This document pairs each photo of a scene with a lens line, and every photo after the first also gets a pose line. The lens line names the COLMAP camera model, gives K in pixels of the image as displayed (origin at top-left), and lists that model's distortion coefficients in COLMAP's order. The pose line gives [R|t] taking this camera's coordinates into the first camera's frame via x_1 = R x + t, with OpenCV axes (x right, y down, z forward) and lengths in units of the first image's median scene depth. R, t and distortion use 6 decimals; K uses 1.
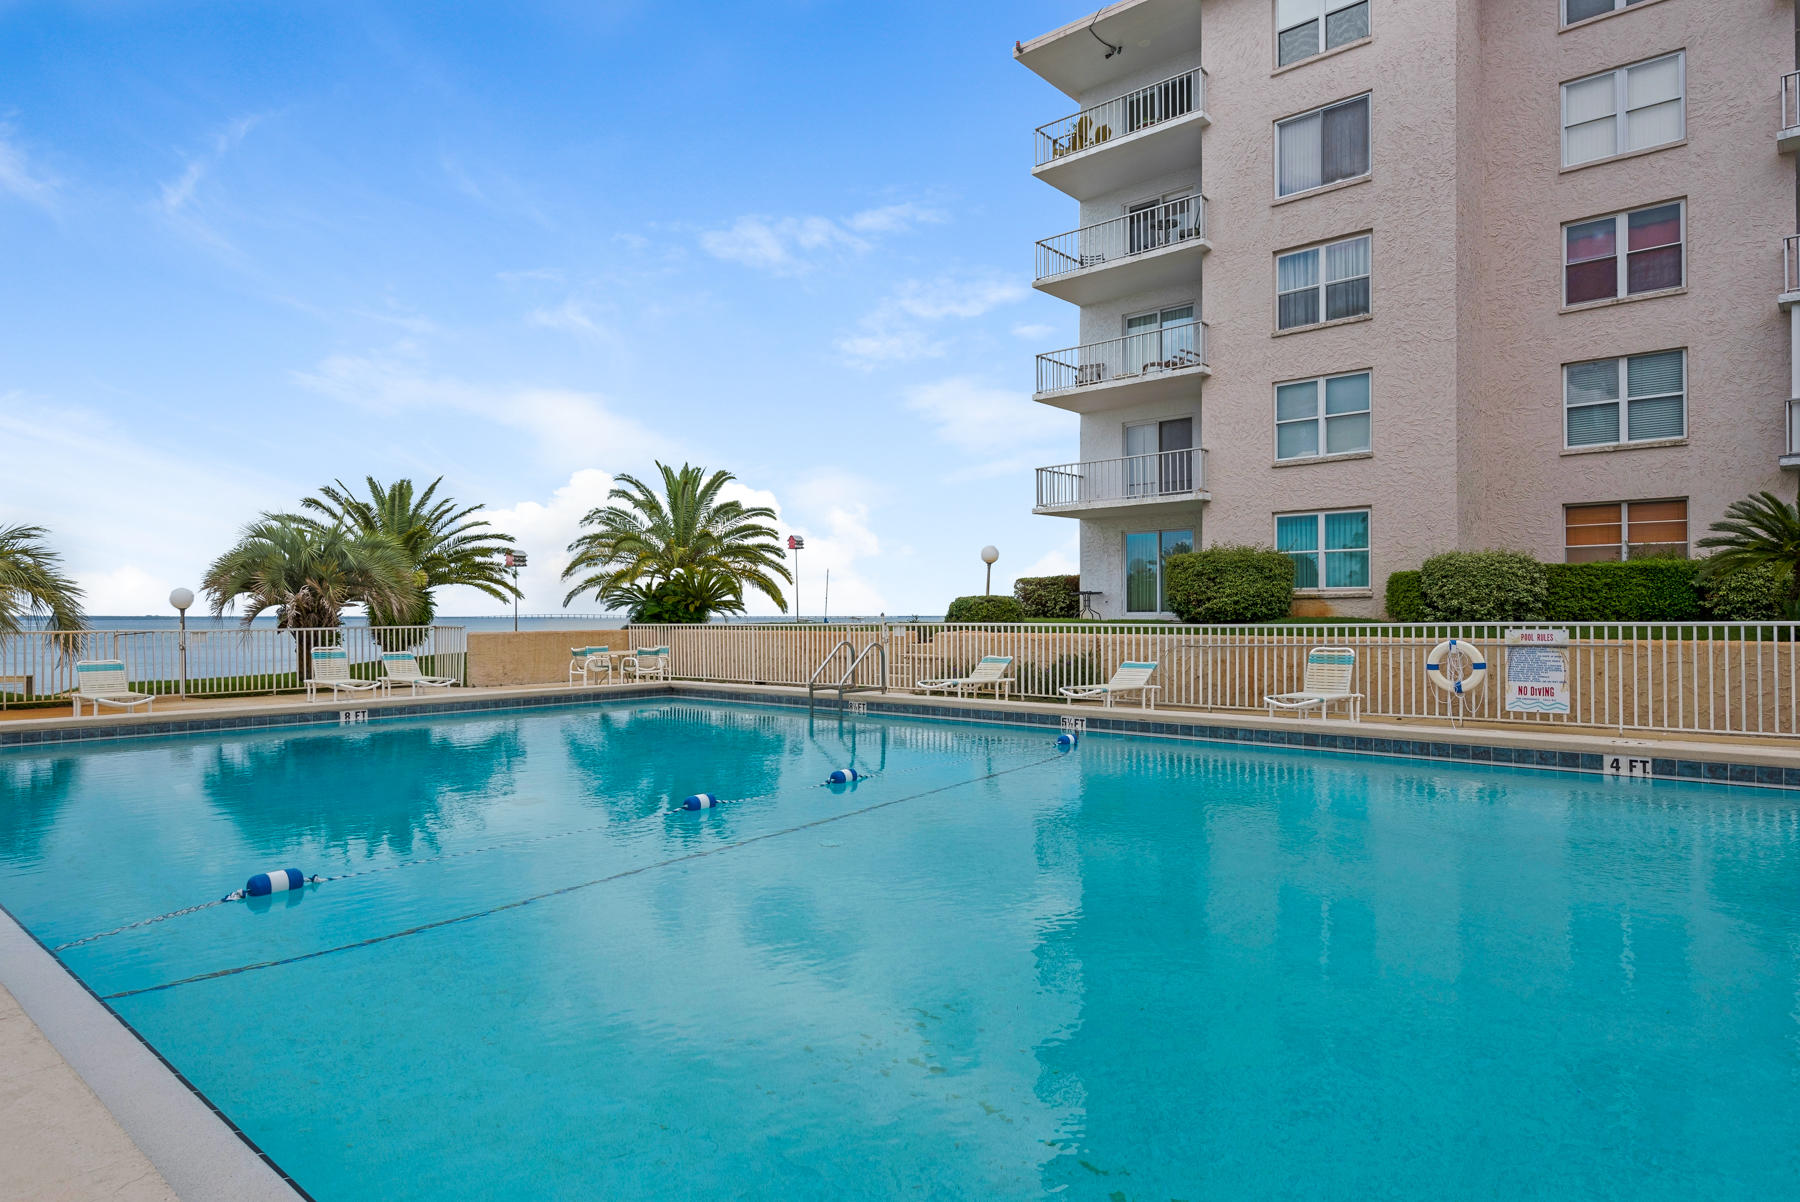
lens RADIAL K [[1064.5, 0, 900.0], [0, 1064.5, 601.0], [0, 0, 1]] dist [0.032061, -0.000467]
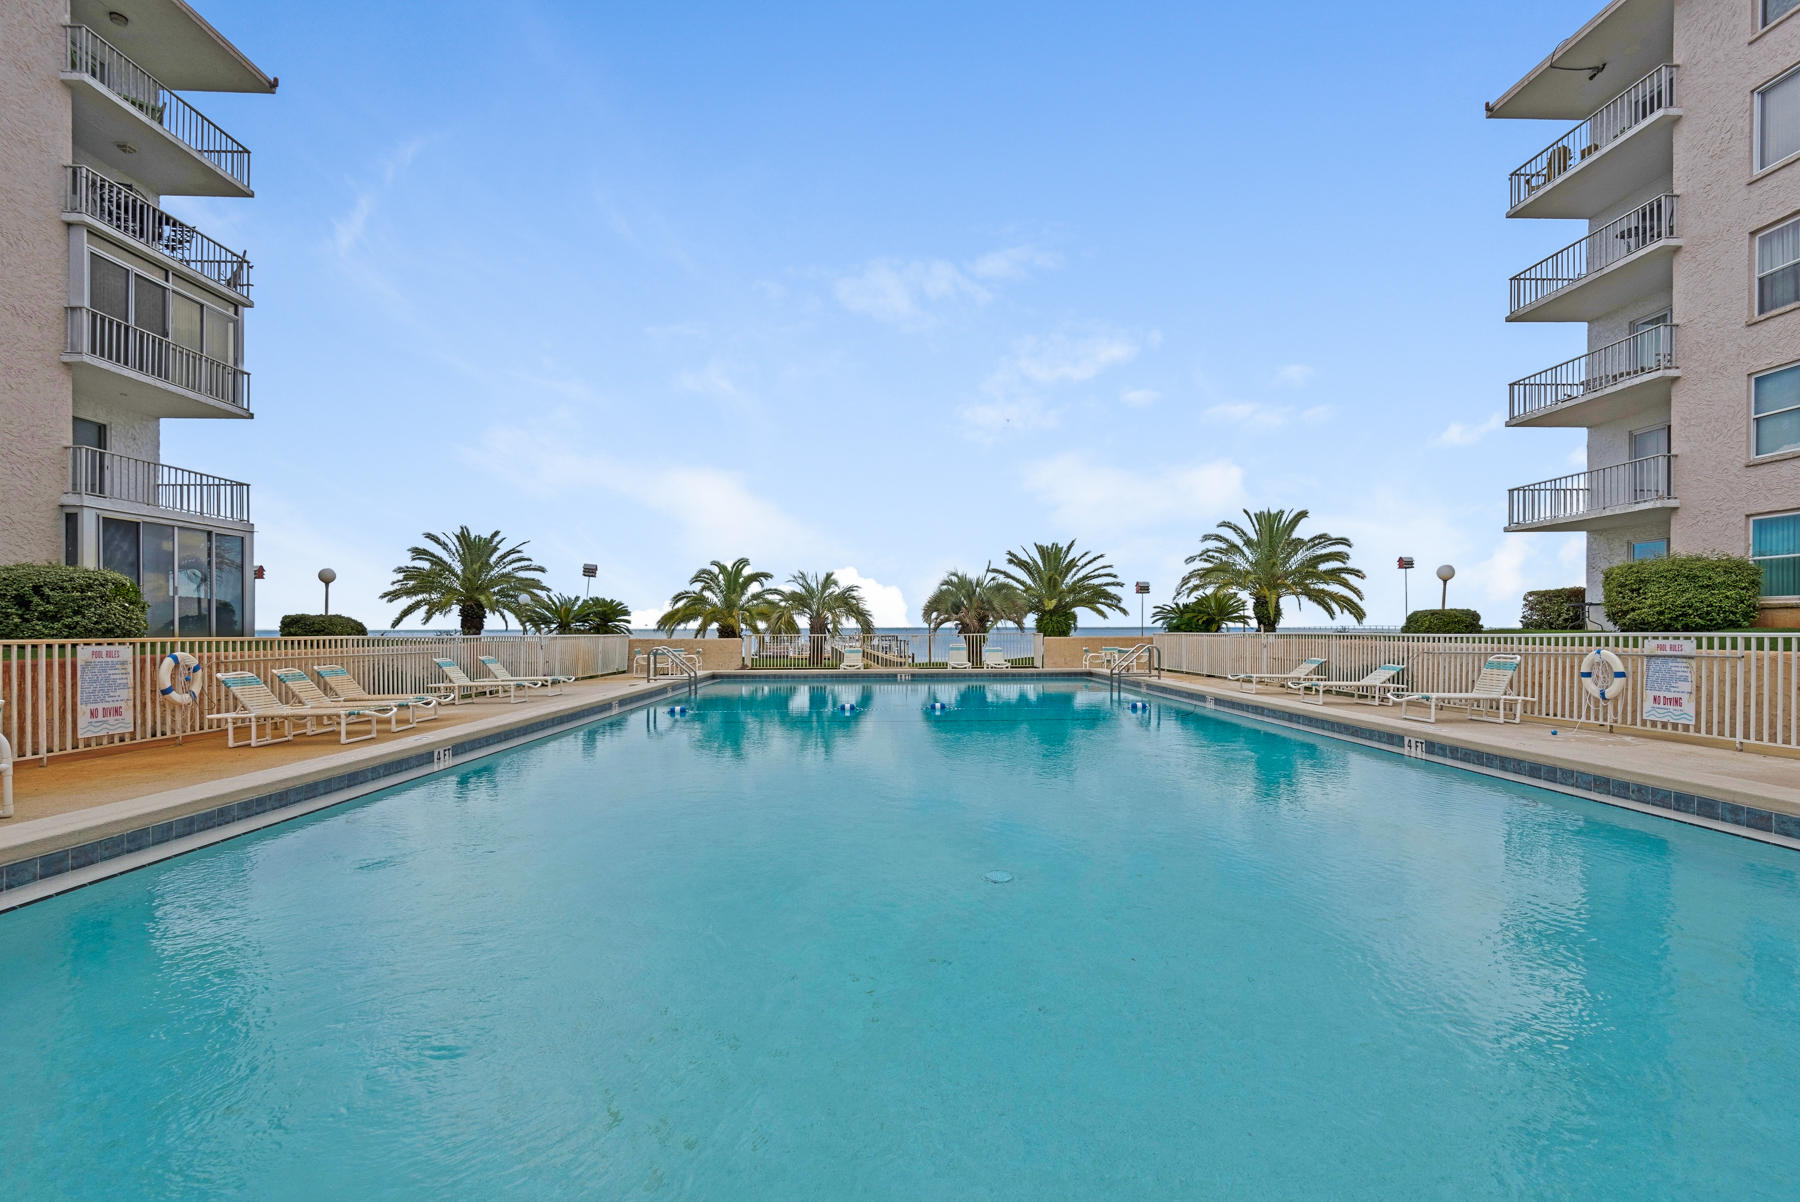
lens RADIAL K [[885.7, 0, 902.2], [0, 885.7, 622.0], [0, 0, 1]] dist [-0.002546, -0.000619]
pose [[0.652400, -0.005060, -0.757858, 0.451824], [0.011454, 0.999929, 0.003184, -0.000804], [0.757788, -0.010757, 0.652412, -0.053913]]
